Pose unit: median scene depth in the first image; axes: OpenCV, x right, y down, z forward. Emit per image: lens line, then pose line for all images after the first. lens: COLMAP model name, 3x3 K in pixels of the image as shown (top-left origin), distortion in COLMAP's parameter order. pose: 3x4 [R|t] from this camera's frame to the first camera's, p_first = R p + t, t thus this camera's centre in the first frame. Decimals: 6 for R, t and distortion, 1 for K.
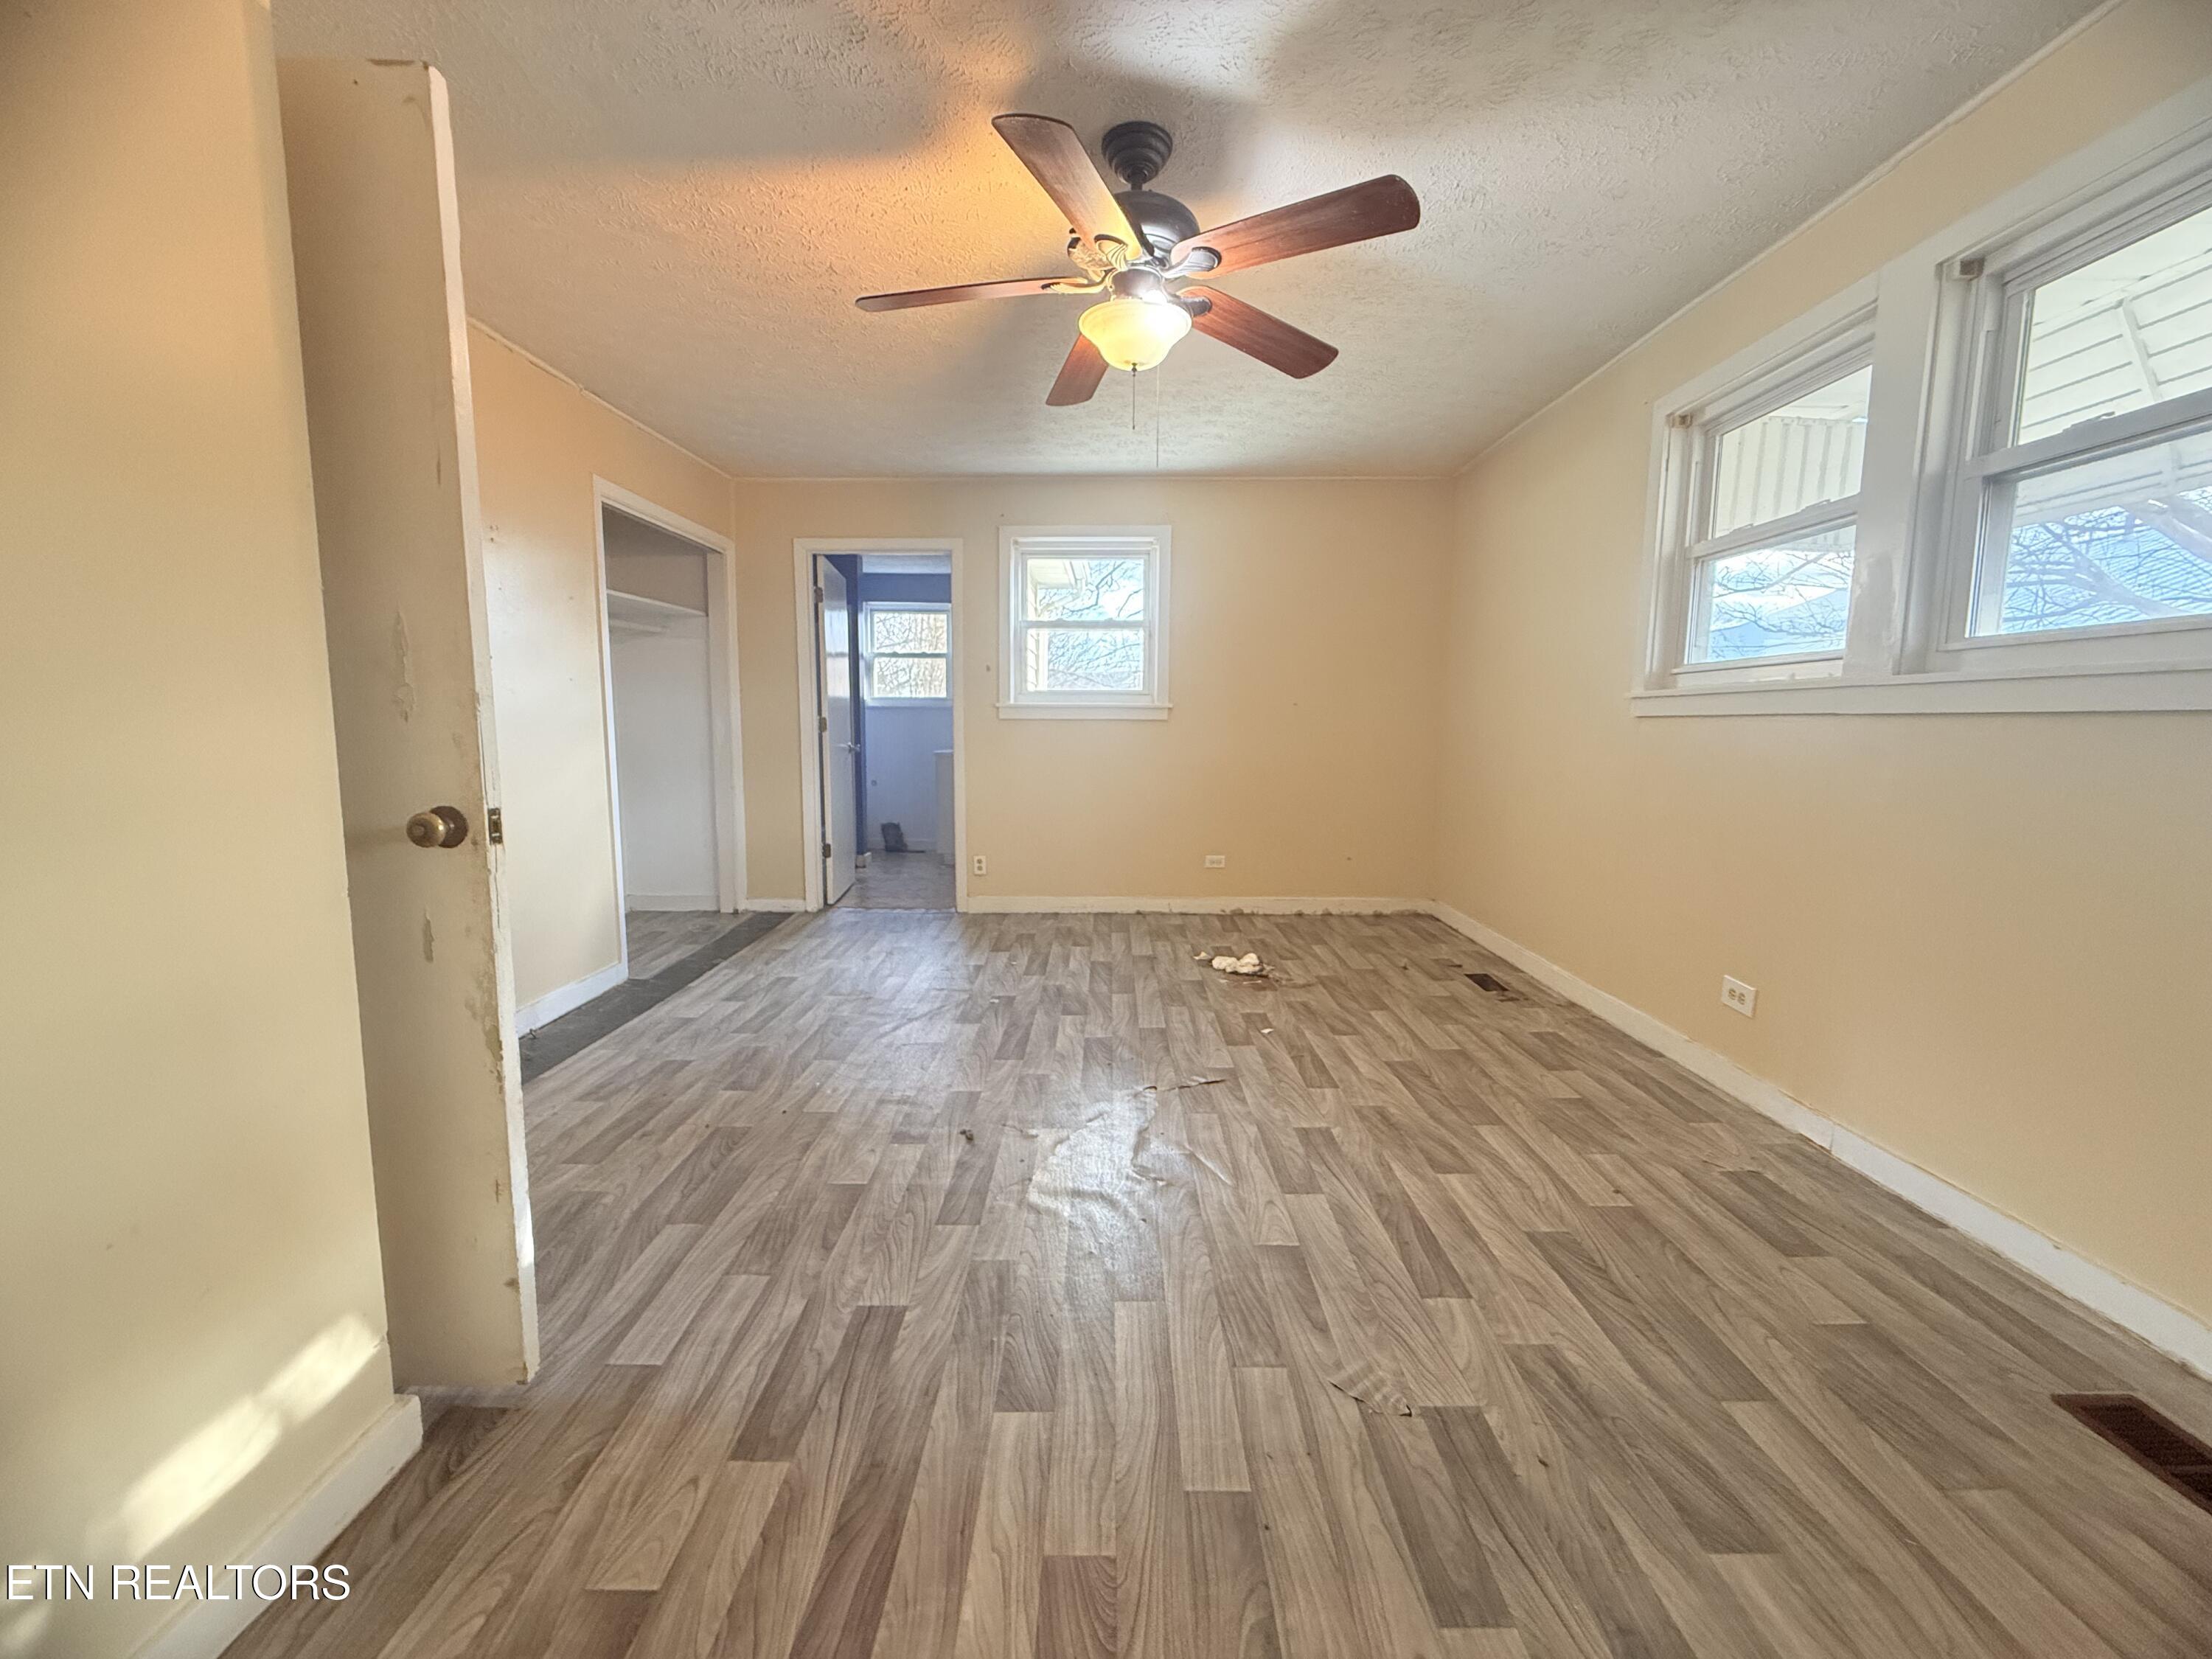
lens RADIAL K [[870.8, 0, 1075.2], [0, 870.8, 832.2], [0, 0, 1]] dist [-0.012394, -0.000298]
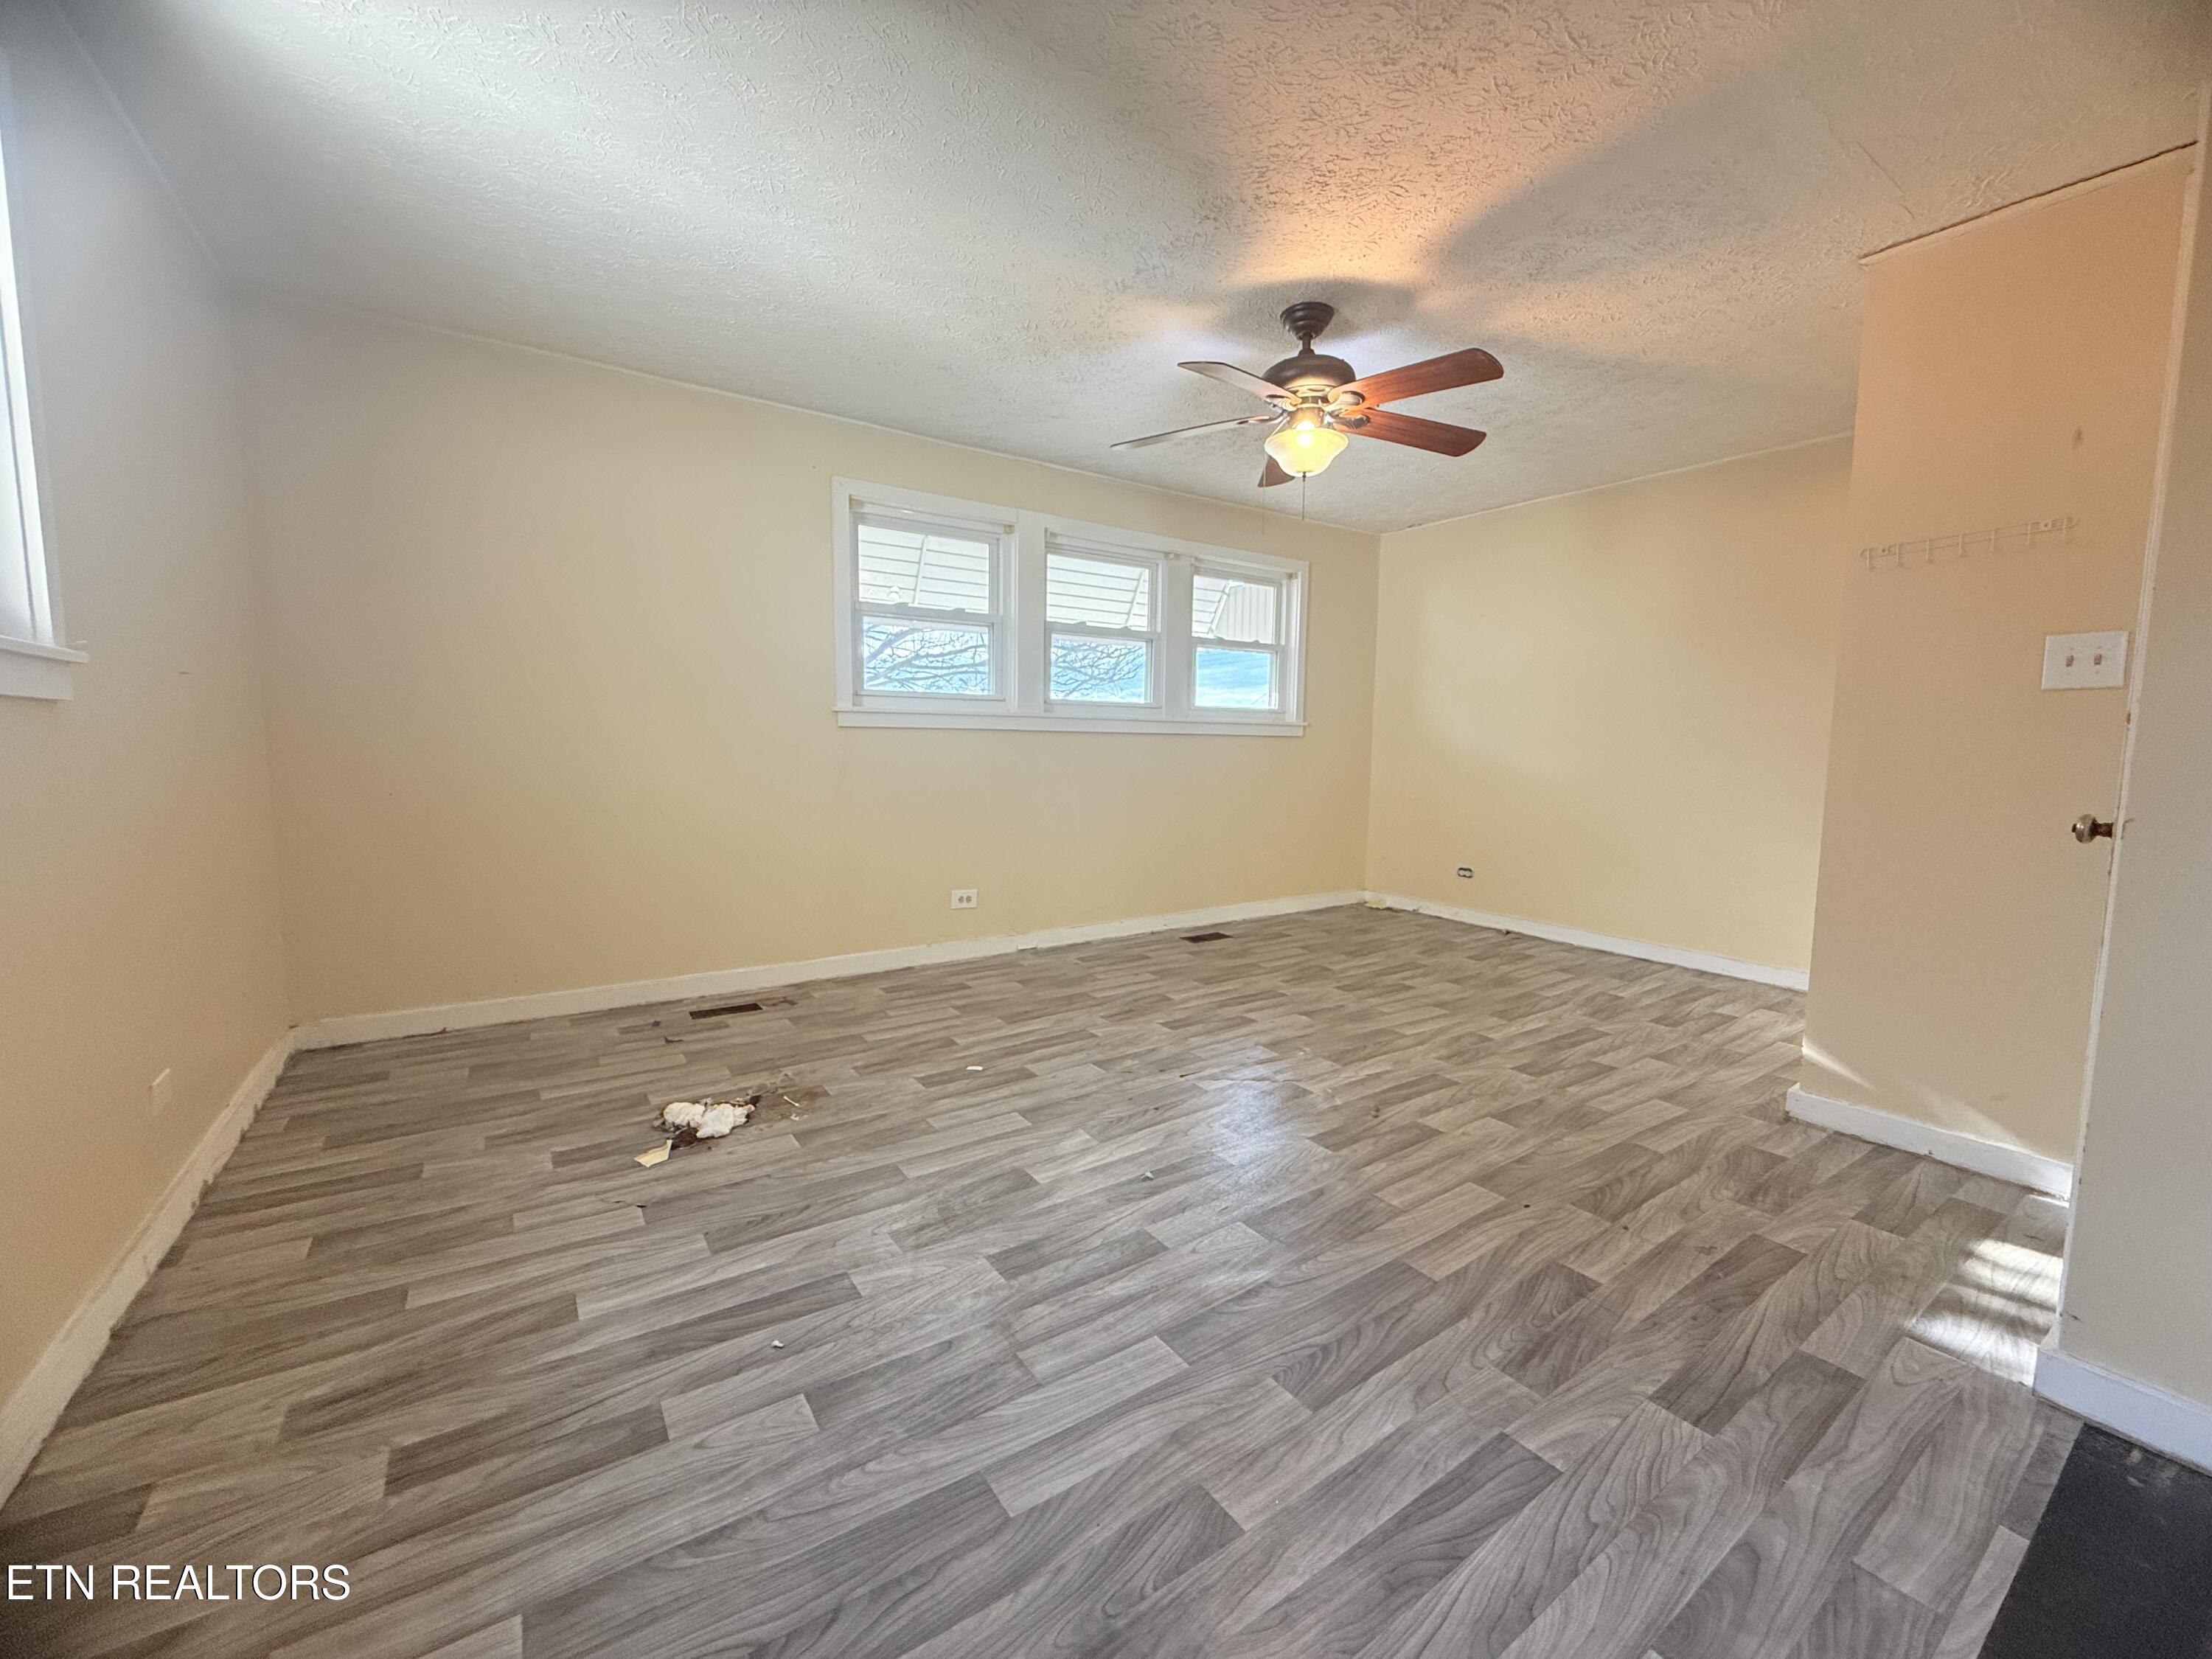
lens RADIAL K [[873.1, 0, 1116.8], [0, 873.1, 862.3], [0, 0, 1]] dist [-0.001958, -0.000680]
pose [[-0.599865, -0.128628, 0.789694, -0.685296], [0.075247, 0.973549, 0.215734, -0.209005], [-0.796555, 0.188833, -0.574318, 1.625965]]
